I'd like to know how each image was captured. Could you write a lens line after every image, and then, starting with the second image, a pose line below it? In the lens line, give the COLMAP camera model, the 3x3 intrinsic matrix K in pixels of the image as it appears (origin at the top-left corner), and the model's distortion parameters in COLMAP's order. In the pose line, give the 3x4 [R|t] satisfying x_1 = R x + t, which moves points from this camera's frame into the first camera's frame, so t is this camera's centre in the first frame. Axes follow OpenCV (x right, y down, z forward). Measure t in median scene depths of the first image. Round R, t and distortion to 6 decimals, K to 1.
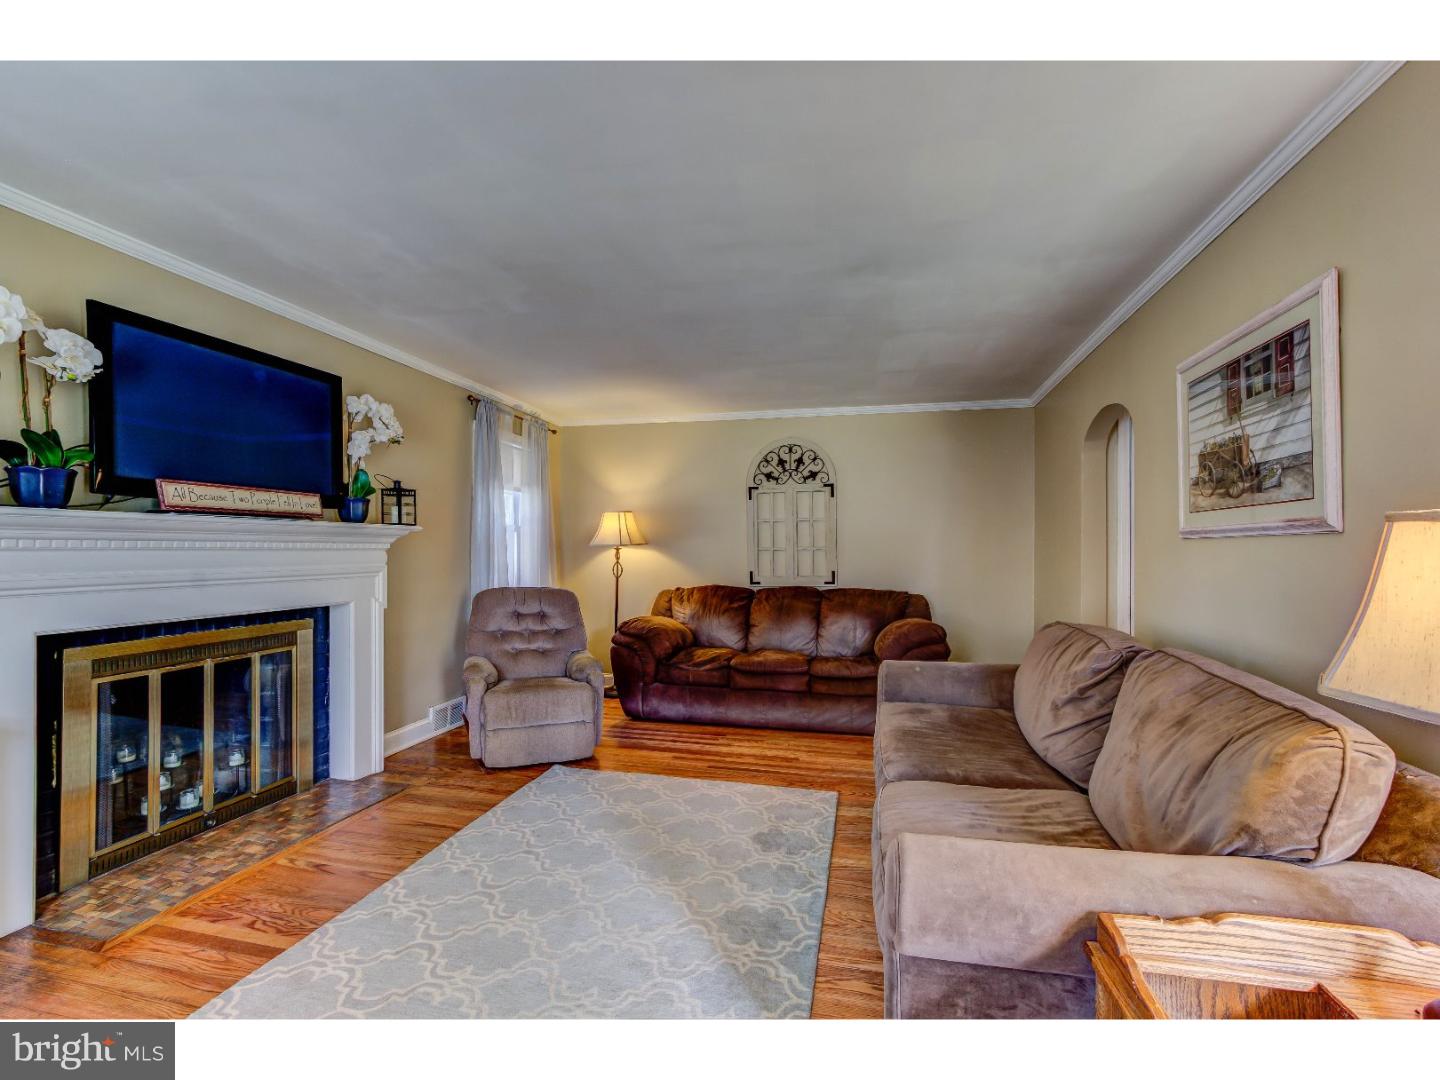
lens RADIAL K [[657.5, 0, 716.1], [0, 657.5, 547.5], [0, 0, 1]] dist [-0.003932, 0.005343]
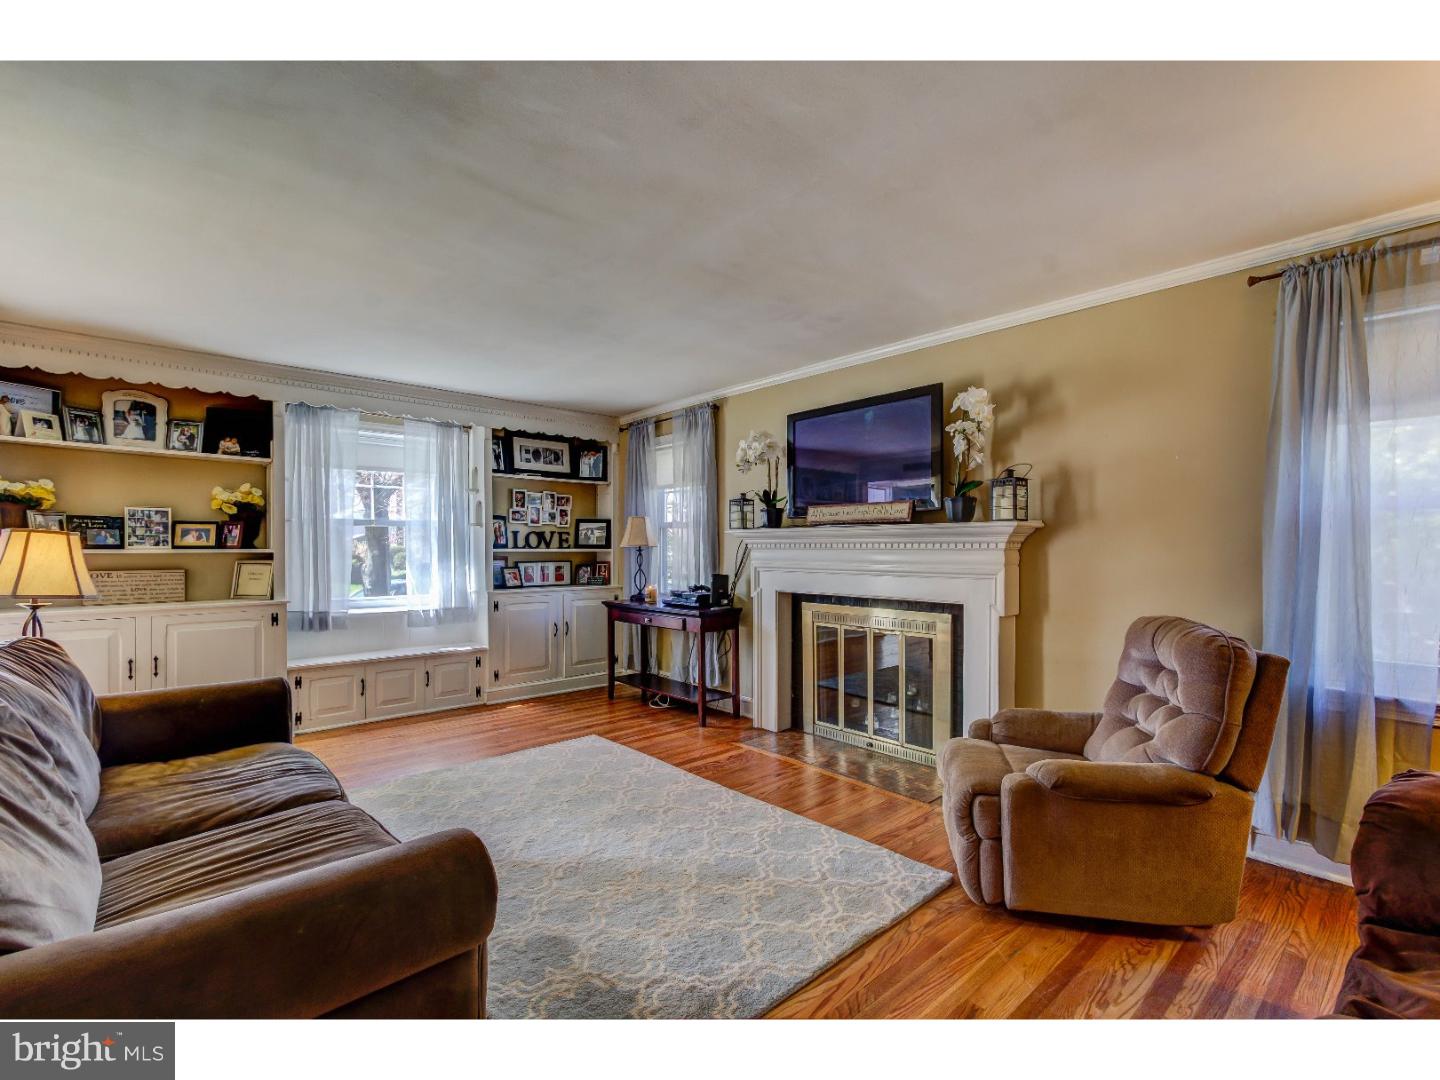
lens RADIAL K [[657.5, 0, 722.7], [0, 657.5, 551.6], [0, 0, 1]] dist [-0.003932, 0.005343]
pose [[-0.561482, 0.000187, -0.827489, 0.422963], [-0.001366, 0.999998, 0.001153, 0.005152], [0.827488, 0.001777, -0.561480, 1.145168]]
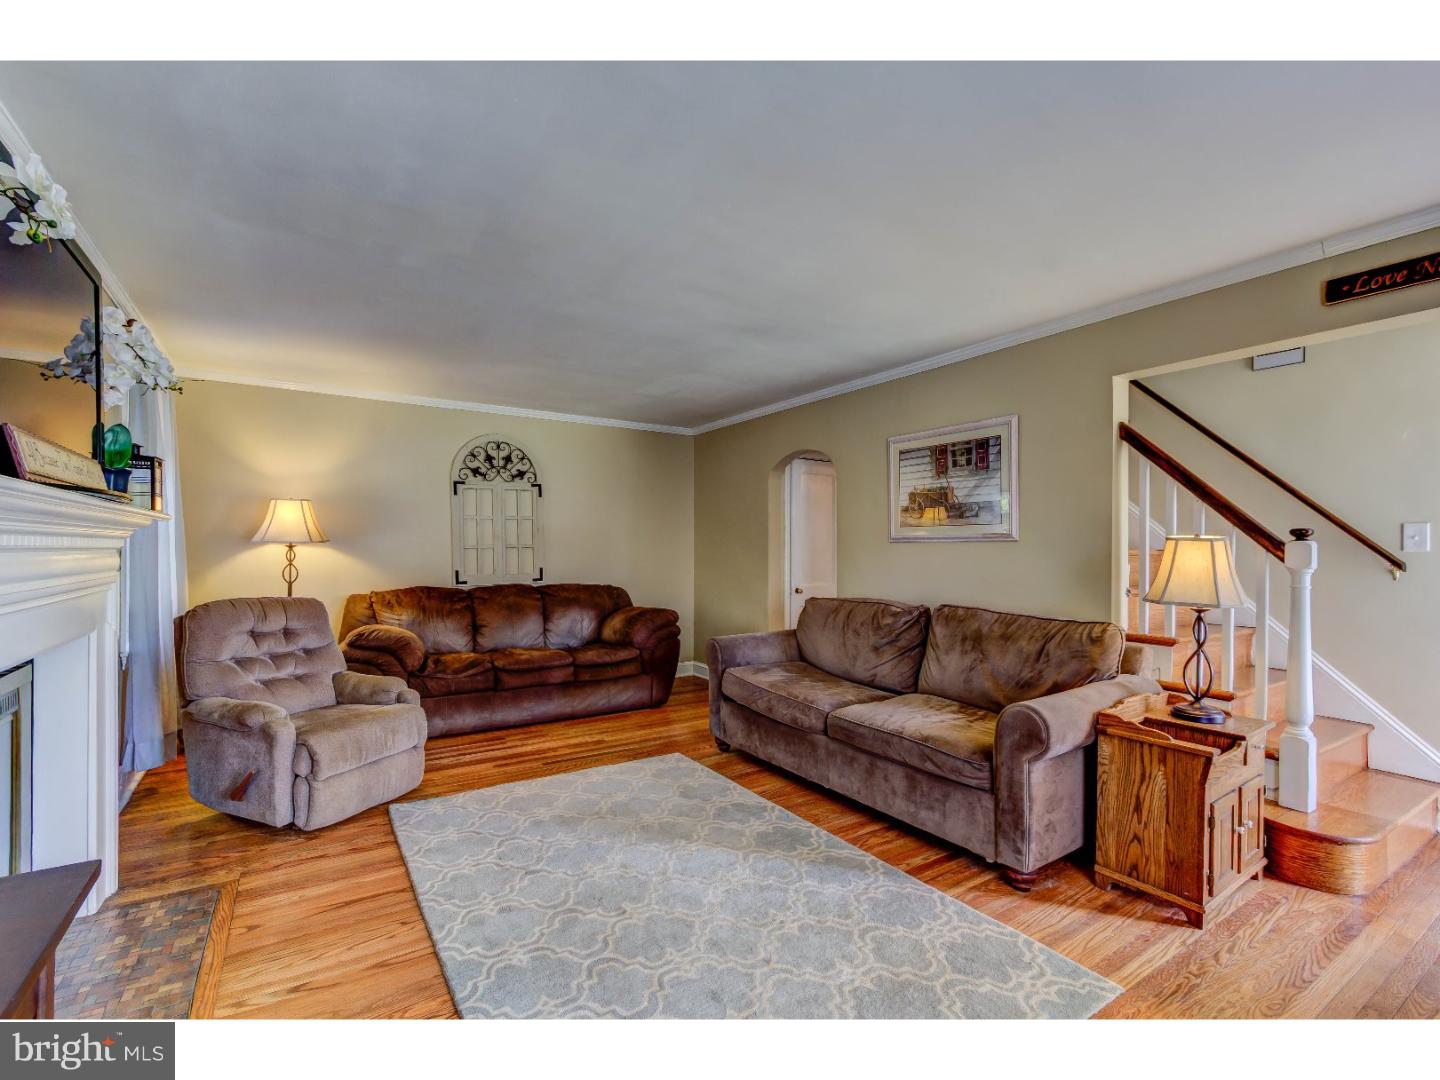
lens RADIAL K [[657.5, 0, 718.5], [0, 657.5, 542.1], [0, 0, 1]] dist [-0.003932, 0.005343]
pose [[0.687306, 0.005983, 0.726343, -0.551396], [-0.003959, 0.999982, -0.004490, -0.002577], [-0.726357, 0.000211, 0.687317, 0.114601]]
